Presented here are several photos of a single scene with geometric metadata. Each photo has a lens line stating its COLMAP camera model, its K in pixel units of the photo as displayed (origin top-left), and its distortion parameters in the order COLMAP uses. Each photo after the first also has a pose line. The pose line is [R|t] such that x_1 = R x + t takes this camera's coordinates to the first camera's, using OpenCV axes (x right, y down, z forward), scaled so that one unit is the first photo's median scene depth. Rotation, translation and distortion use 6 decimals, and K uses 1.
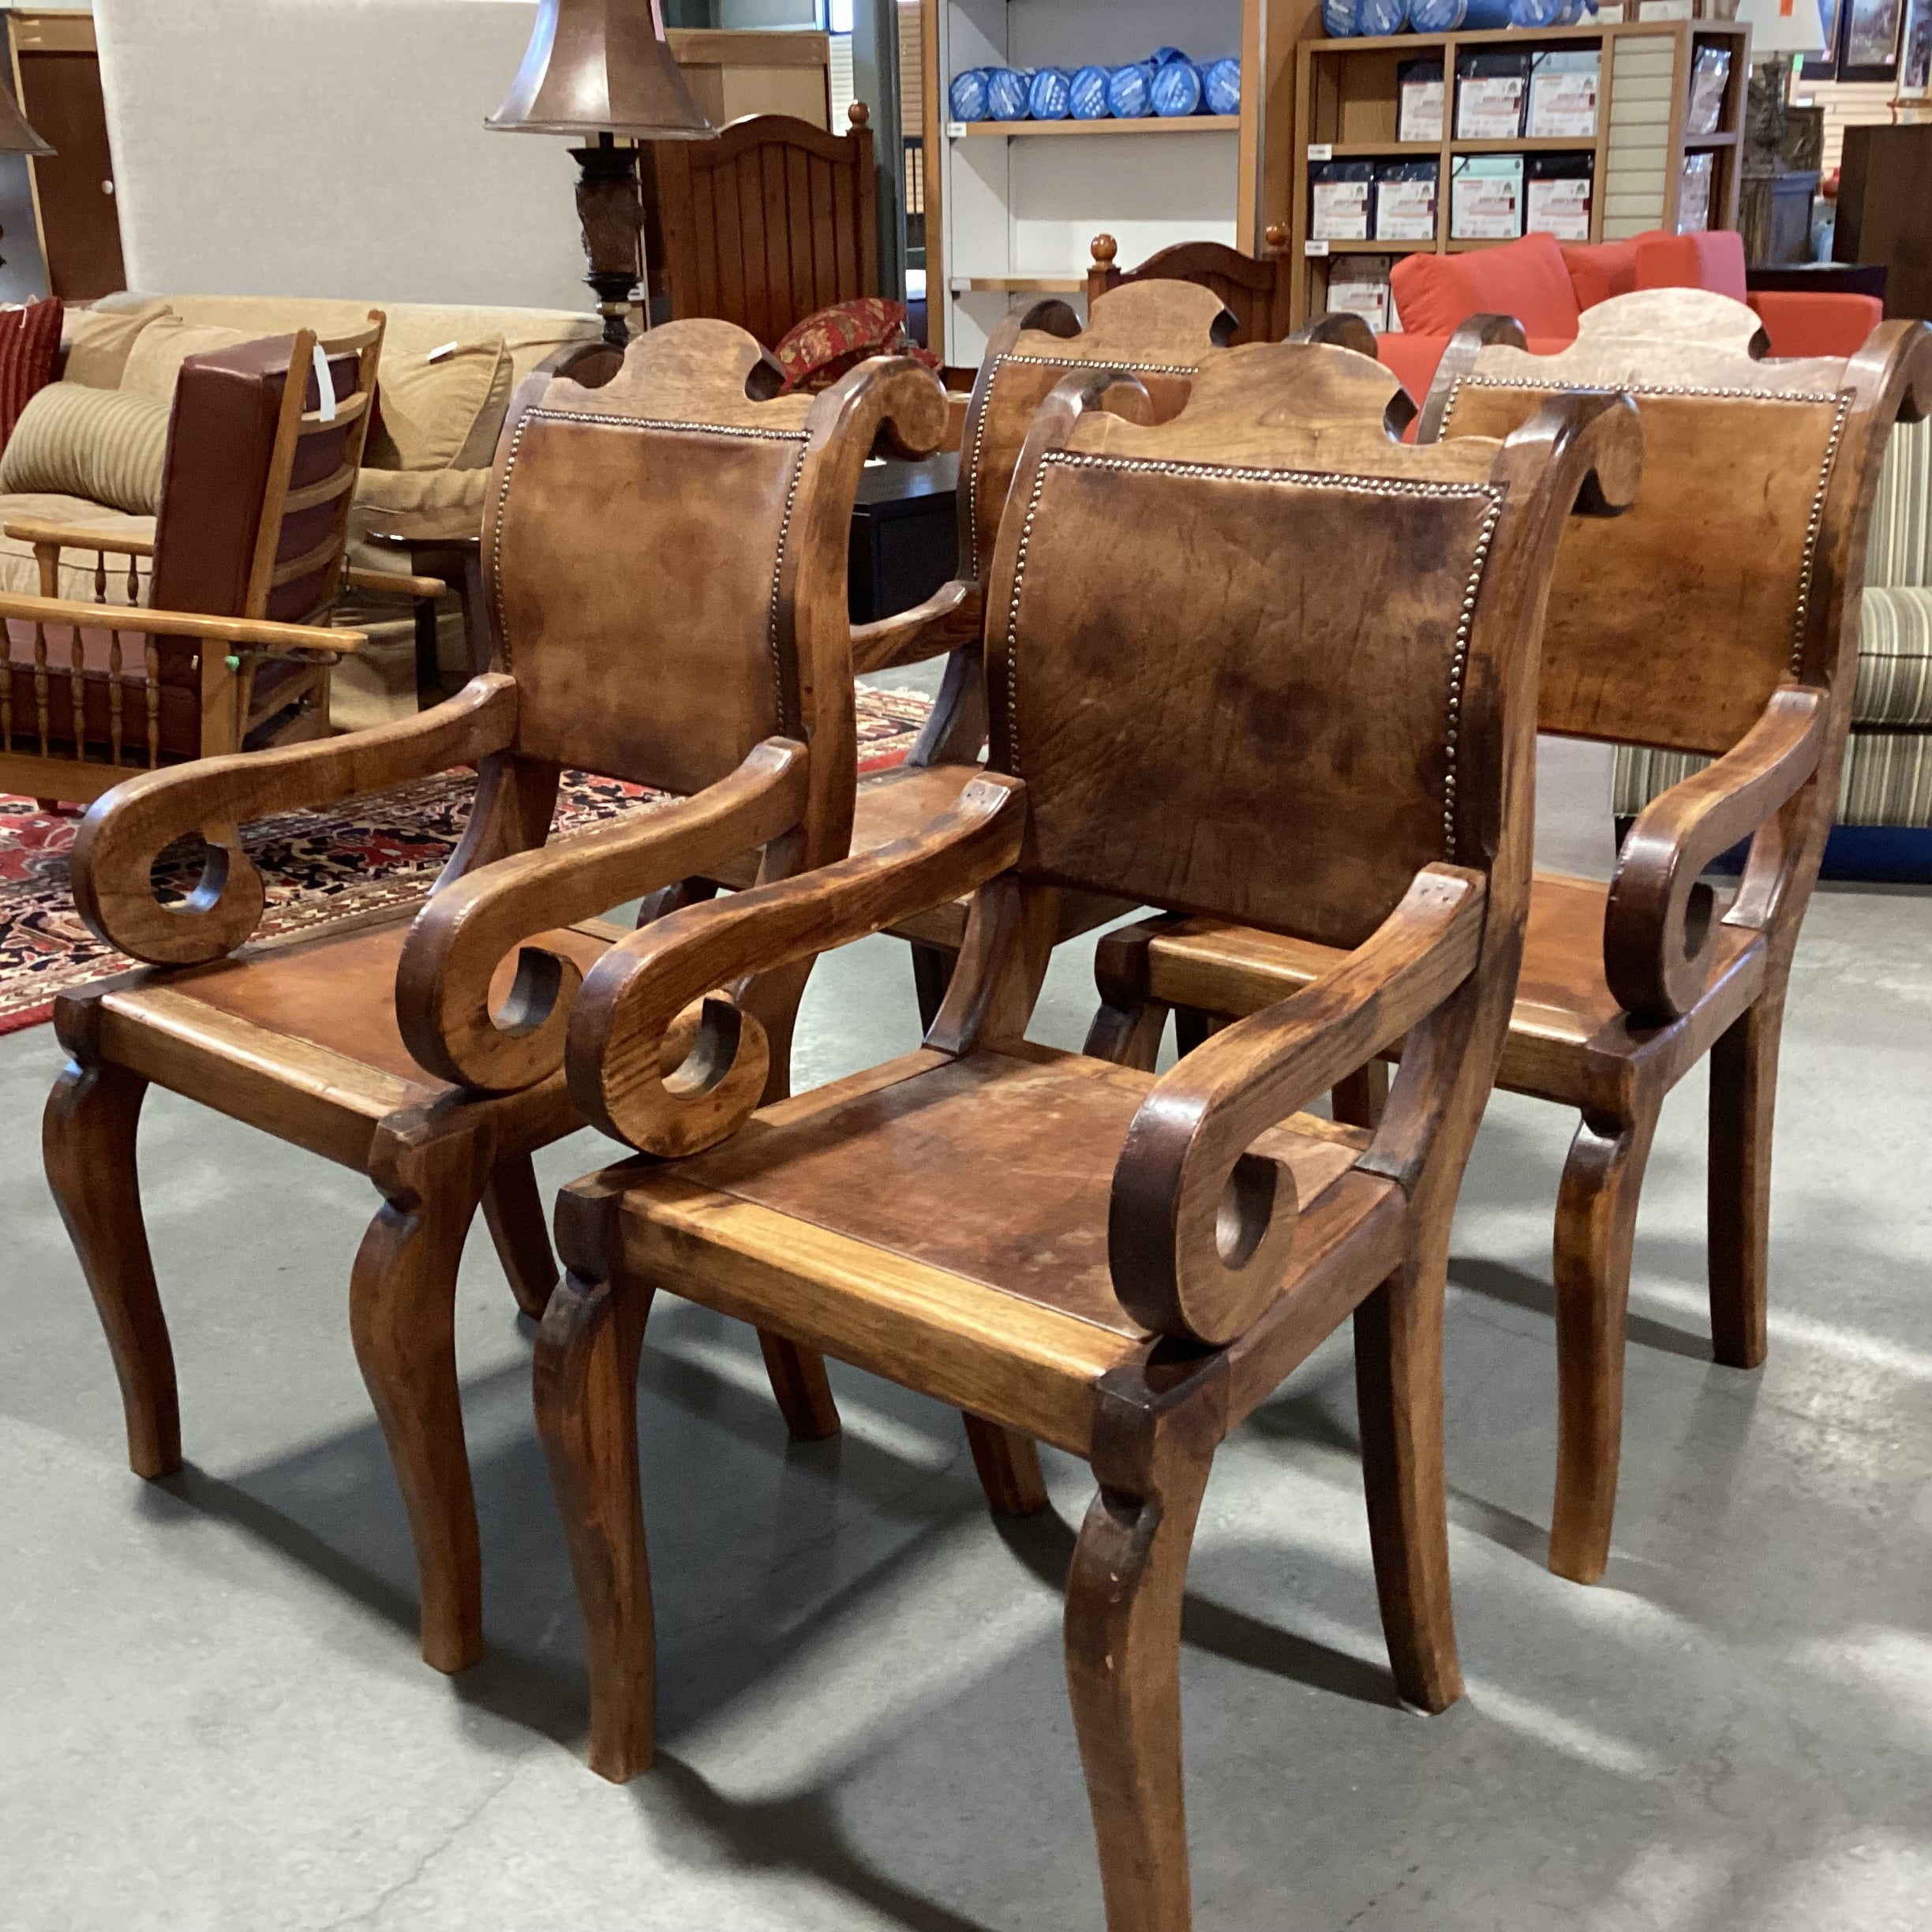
lens RADIAL K [[2316.3, 0, 966.0], [0, 2316.3, 966.0], [0, 0, 1]] dist [0.140320, -0.311969]
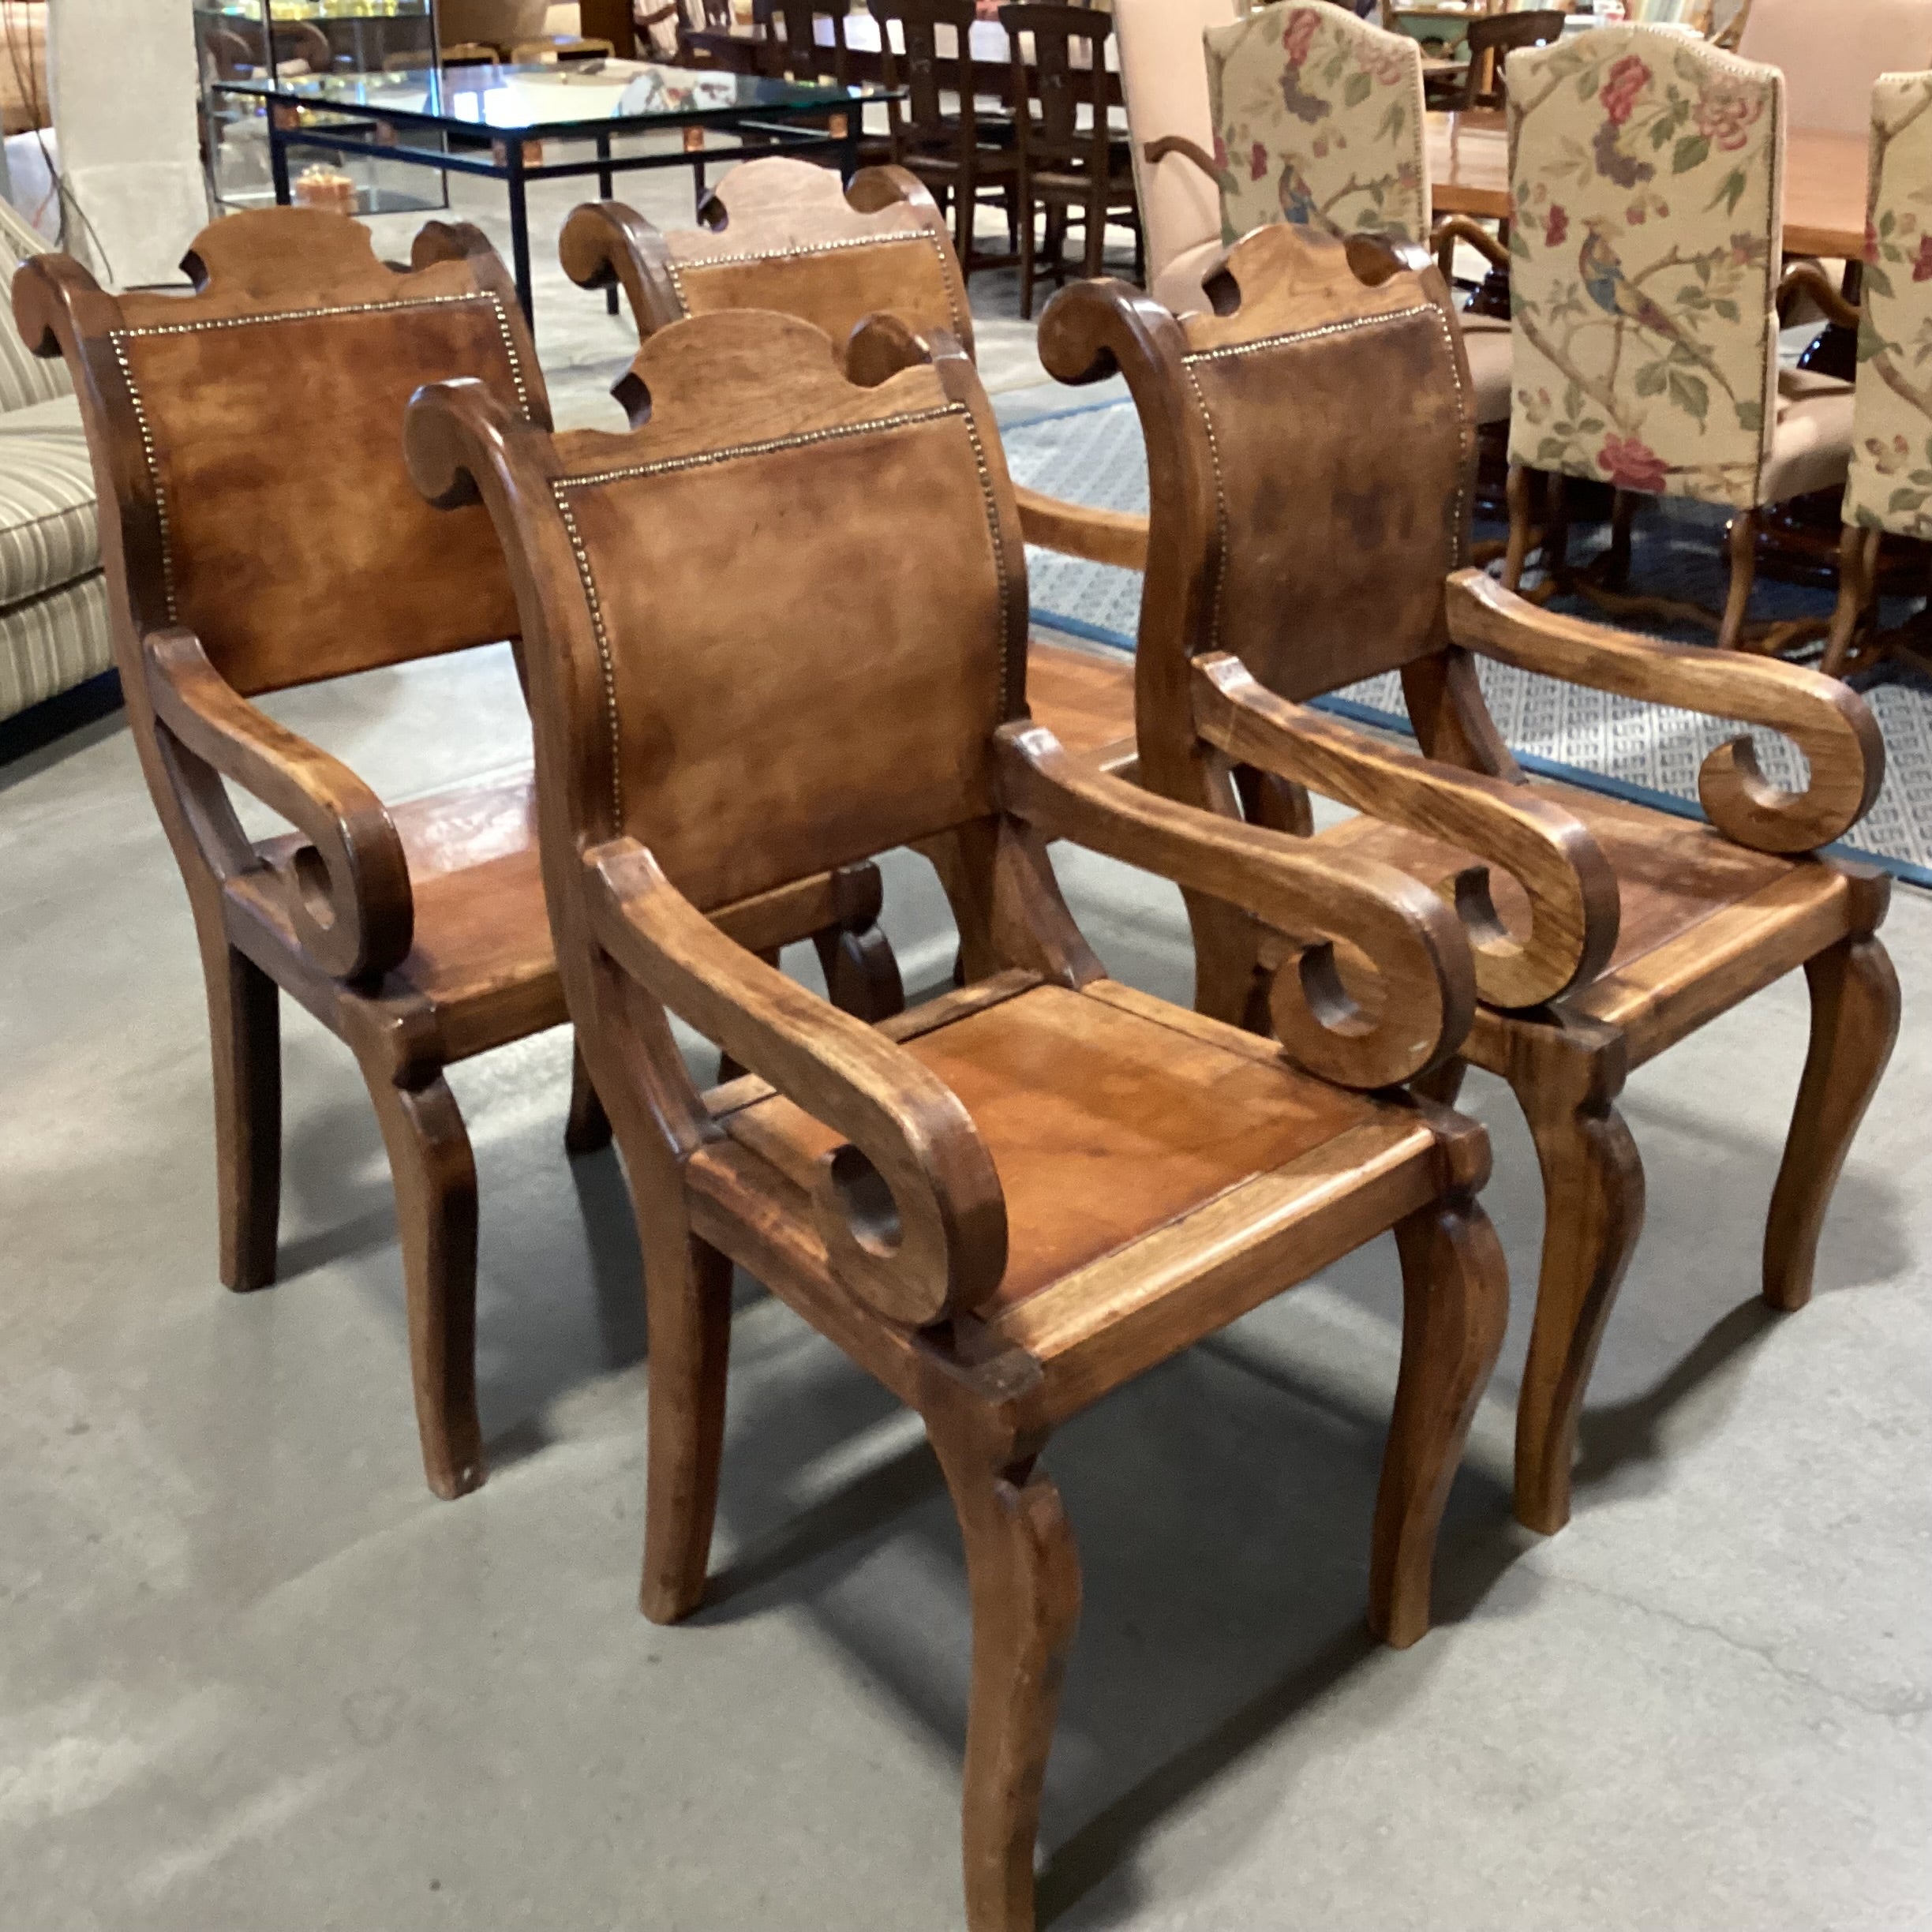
lens RADIAL K [[2338.5, 0, 966.7], [0, 2338.5, 960.3], [0, 0, 1]] dist [0.121512, -0.284363]
pose [[0.084128, -0.408395, 0.908920, -1.061391], [0.317663, 0.875554, 0.364000, -0.394639], [-0.944464, 0.258107, 0.203390, 0.913005]]
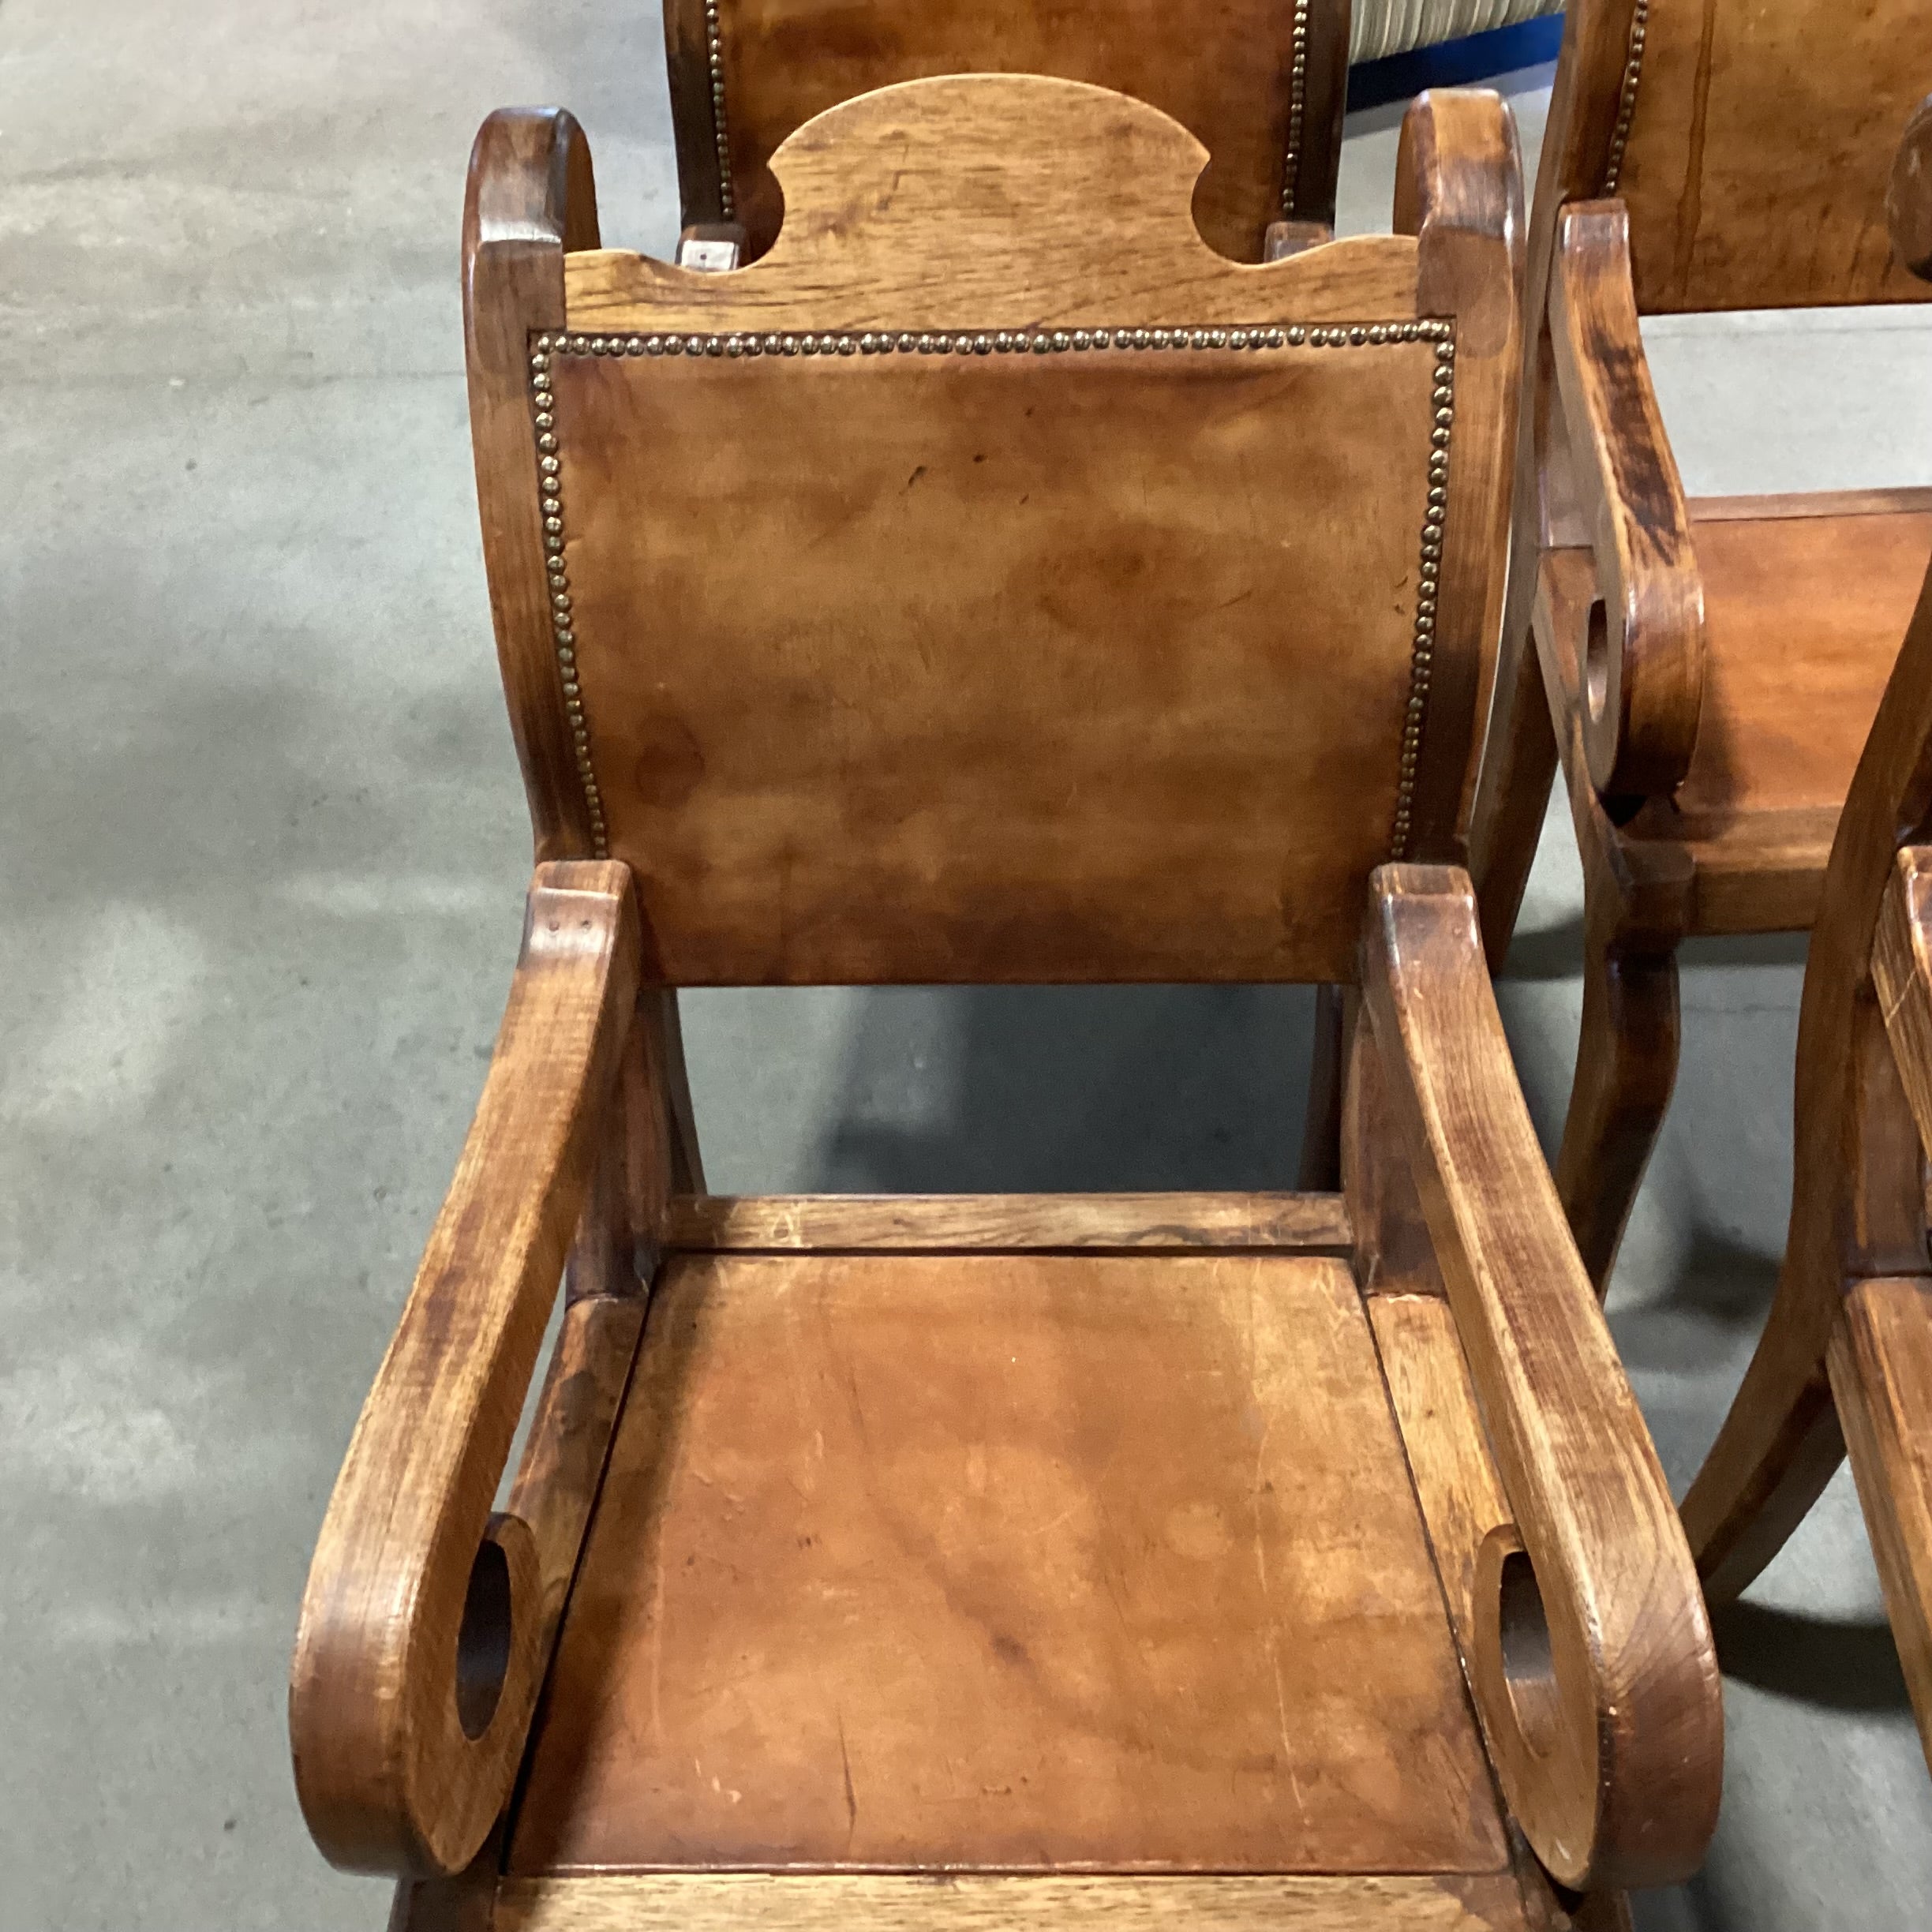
lens RADIAL K [[2326.1, 0, 969.6], [0, 2326.1, 962.7], [0, 0, 1]] dist [0.129320, -0.273058]
pose [[0.755451, -0.446008, 0.479970, -0.466239], [0.223323, 0.863962, 0.451328, -0.378227], [-0.615971, -0.233767, 0.752285, 0.692244]]
